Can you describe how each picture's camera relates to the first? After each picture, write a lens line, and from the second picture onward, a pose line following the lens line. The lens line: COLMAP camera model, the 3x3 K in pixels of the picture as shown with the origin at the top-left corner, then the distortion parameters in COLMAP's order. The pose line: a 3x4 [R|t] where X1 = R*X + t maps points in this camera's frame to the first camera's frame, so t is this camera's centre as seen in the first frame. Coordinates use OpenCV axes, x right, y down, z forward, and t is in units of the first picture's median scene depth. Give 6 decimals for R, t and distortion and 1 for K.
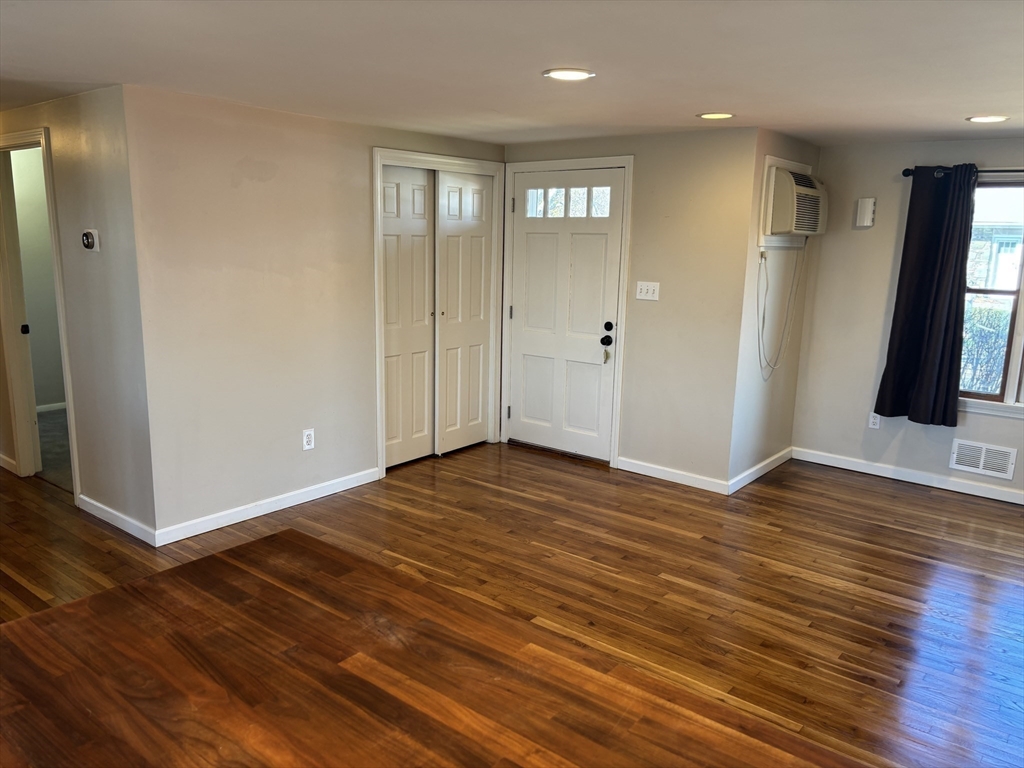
lens RADIAL K [[771.1, 0, 511.5], [0, 771.1, 394.7], [0, 0, 1]] dist [0.072528, -0.109215]
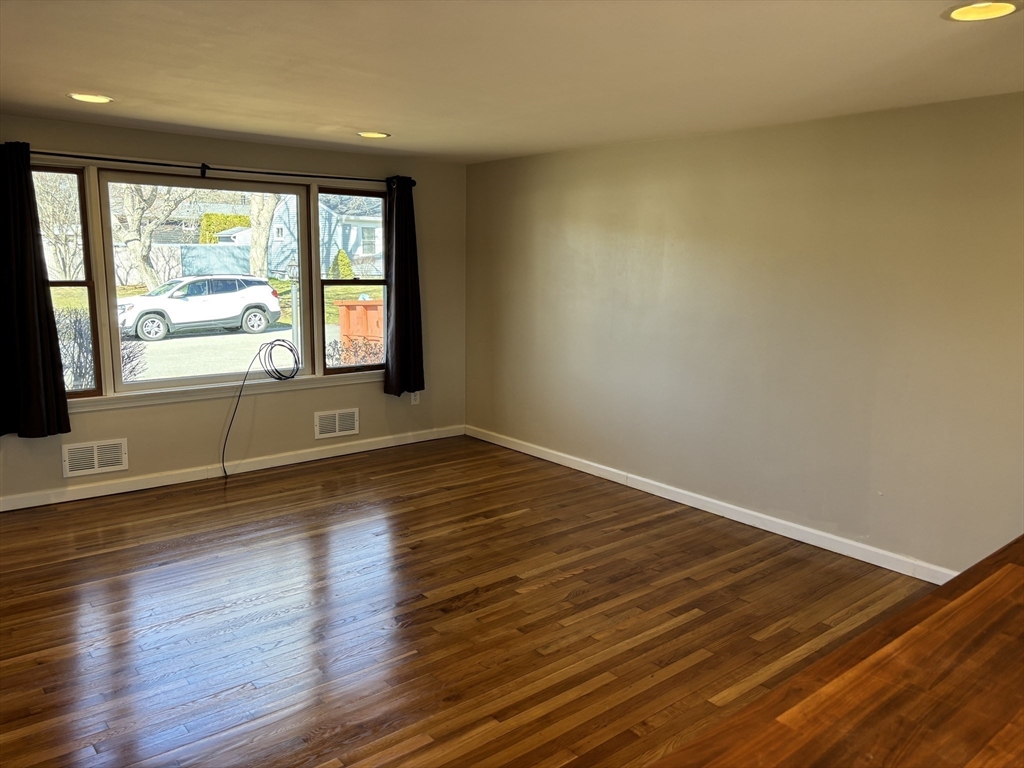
lens RADIAL K [[777.2, 0, 512.0], [0, 777.2, 384.0], [0, 0, 1]] dist [0.023745, -0.011999]
pose [[0.194301, -0.181335, 0.964036, -0.211154], [0.181737, 0.972406, 0.146281, -0.054457], [-0.963960, 0.146779, 0.221895, 0.285991]]
